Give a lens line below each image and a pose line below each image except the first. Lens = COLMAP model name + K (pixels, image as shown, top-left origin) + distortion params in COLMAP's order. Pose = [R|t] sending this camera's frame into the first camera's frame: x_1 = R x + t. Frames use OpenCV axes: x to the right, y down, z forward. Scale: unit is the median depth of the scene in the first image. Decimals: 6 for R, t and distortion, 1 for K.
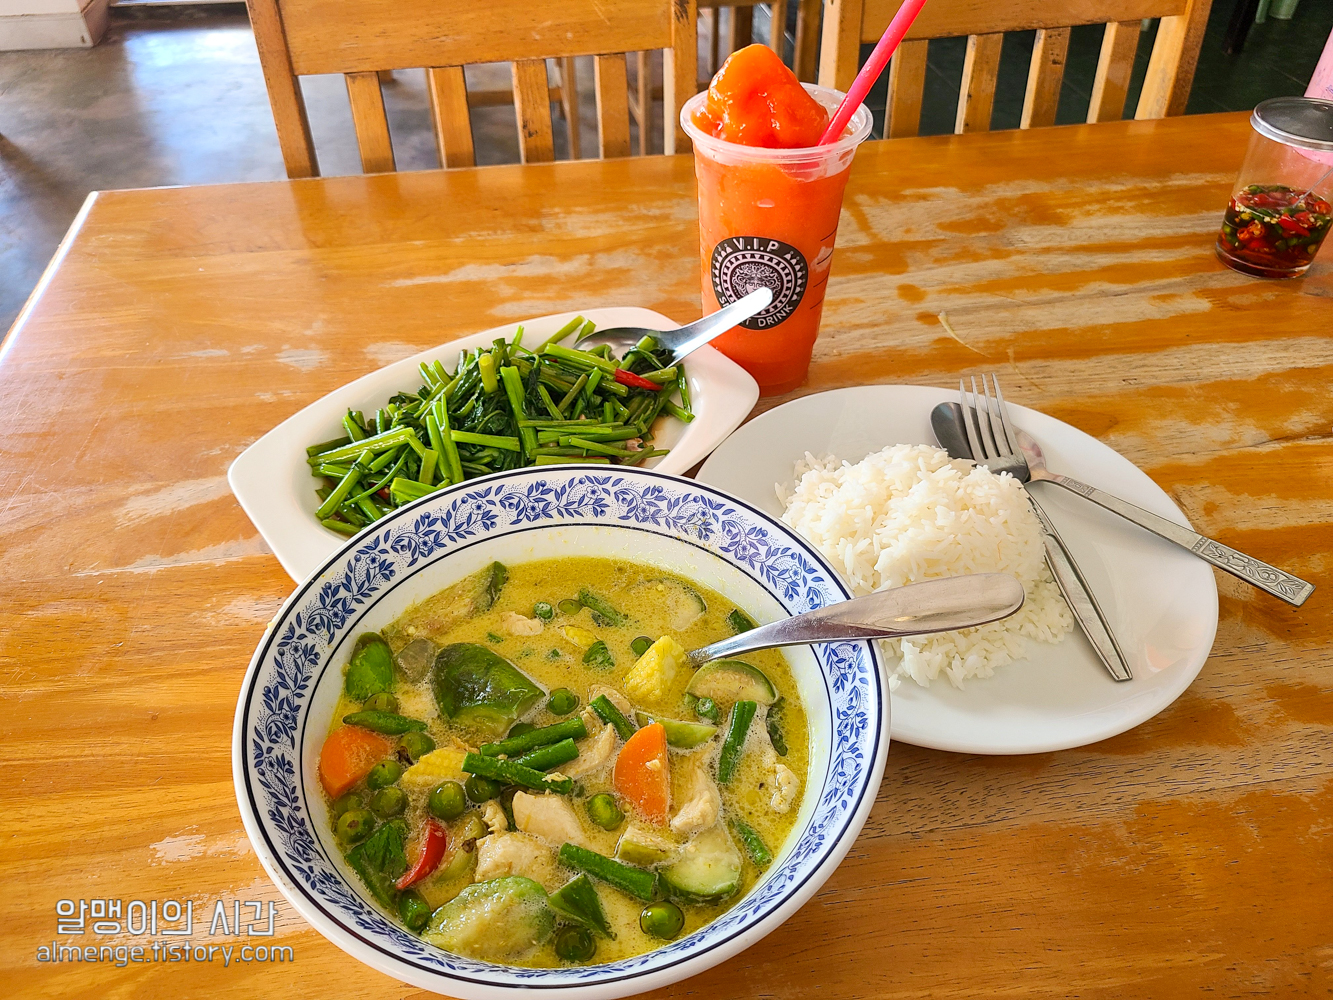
lens RADIAL K [[1071.6, 0, 644.1], [0, 1071.6, 479.6], [0, 0, 1]] dist [0.035371, -0.027882]
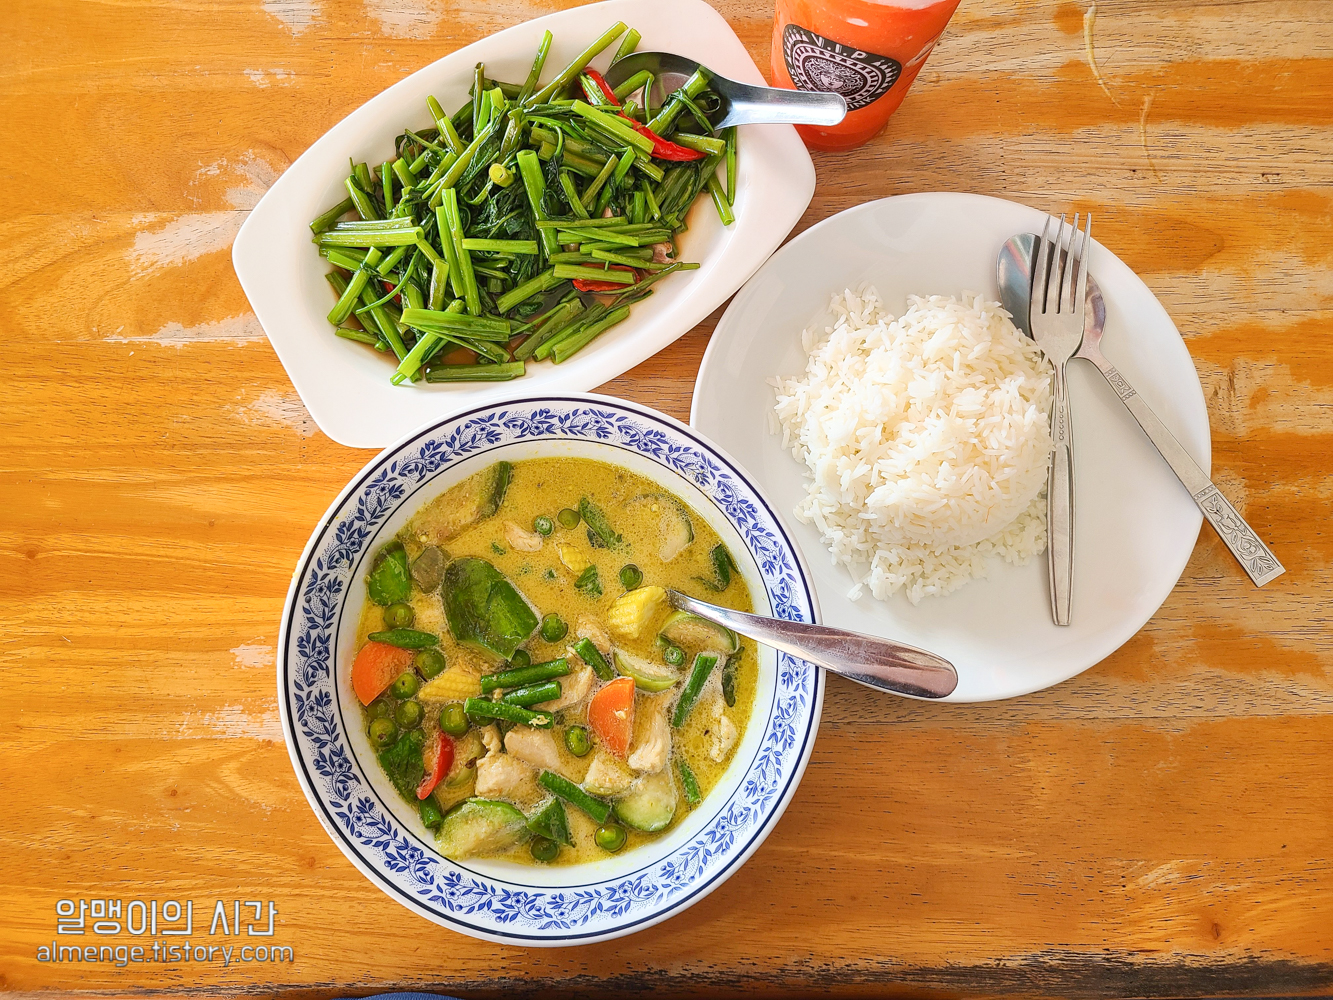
lens RADIAL K [[1071.6, 0, 644.1], [0, 1071.6, 479.6], [0, 0, 1]] dist [0.035371, -0.027882]
pose [[0.991970, 0.123638, -0.026635, 0.030084], [-0.070929, 0.718197, 0.692215, -0.666599], [0.104713, -0.684768, 0.721199, 0.261820]]
